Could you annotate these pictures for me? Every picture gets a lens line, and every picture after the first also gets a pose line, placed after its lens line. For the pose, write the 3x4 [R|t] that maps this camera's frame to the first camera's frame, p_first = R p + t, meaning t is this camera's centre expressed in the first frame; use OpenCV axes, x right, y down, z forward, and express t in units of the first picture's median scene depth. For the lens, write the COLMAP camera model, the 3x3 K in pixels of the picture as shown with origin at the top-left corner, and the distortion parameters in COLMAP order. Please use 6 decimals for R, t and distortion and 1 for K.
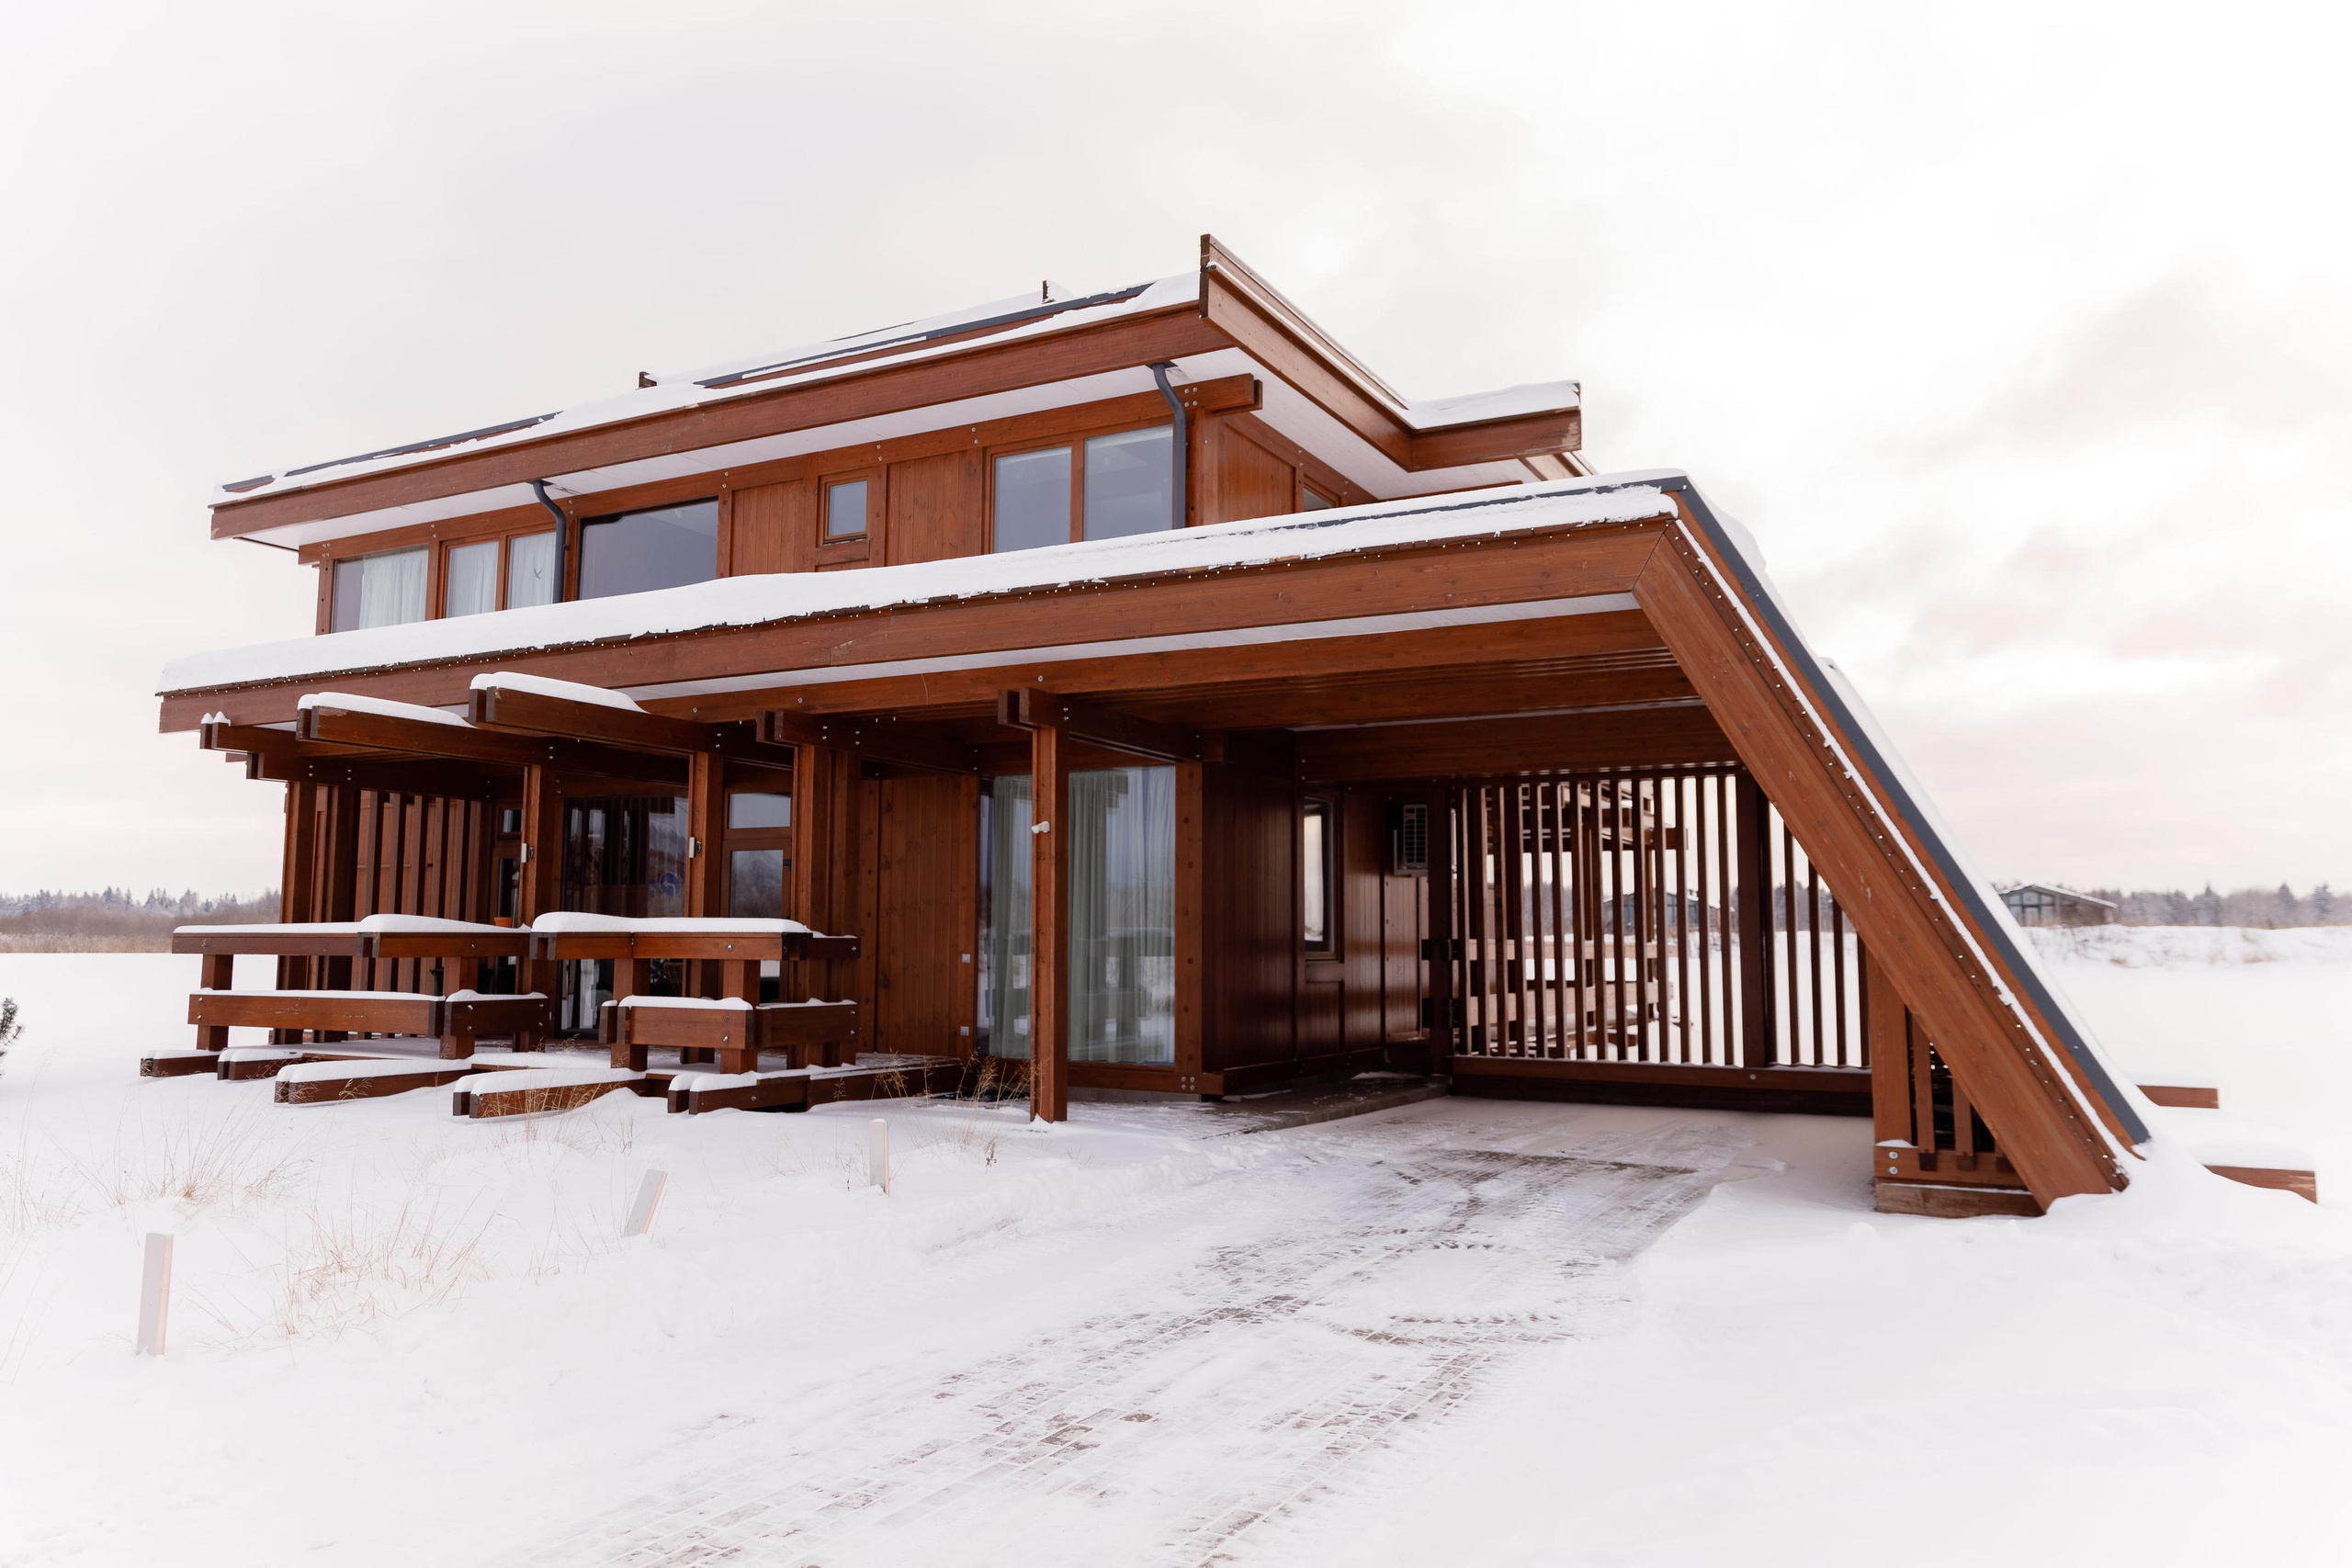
lens RADIAL K [[1606.2, 0, 1173.7], [0, 1606.2, 783.6], [0, 0, 1]] dist [0.022928, 0.001228]
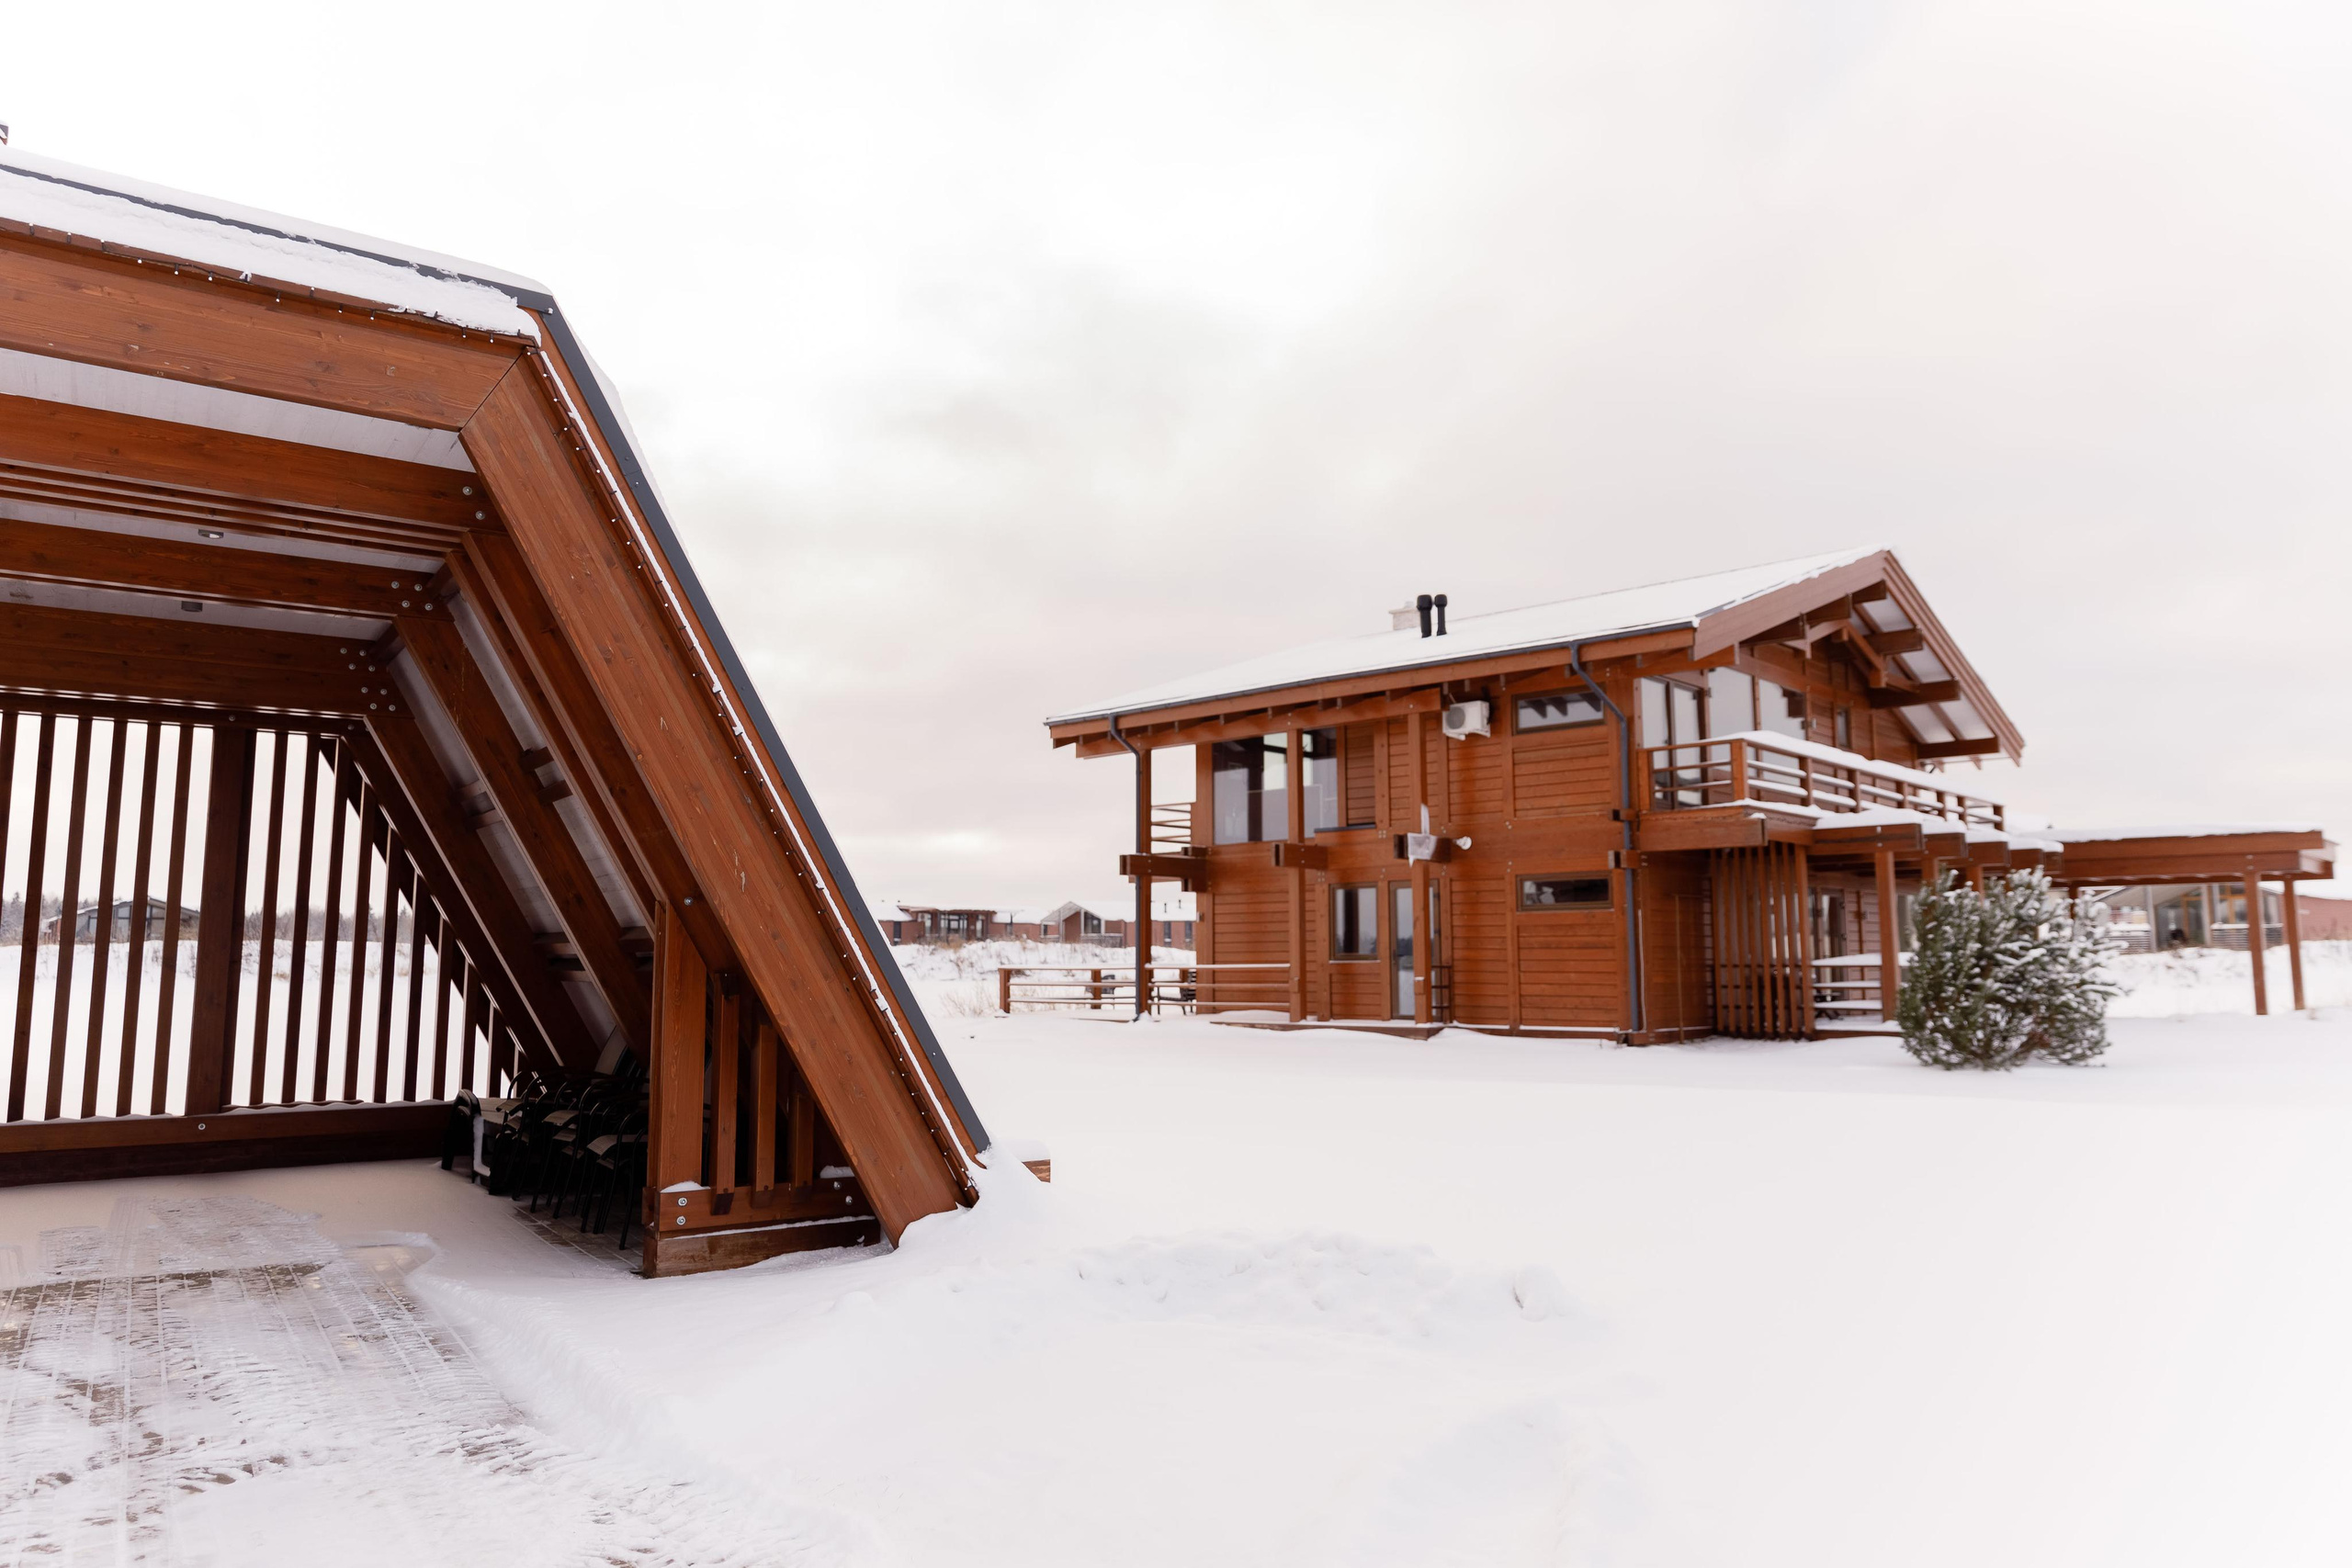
lens RADIAL K [[1606.2, 0, 1175.5], [0, 1606.2, 782.0], [0, 0, 1]] dist [0.022928, 0.001228]
pose [[0.454820, 0.096736, 0.885314, -0.181554], [-0.088510, 0.994072, -0.063148, 0.049006], [-0.886174, -0.049638, 0.460686, 0.415957]]
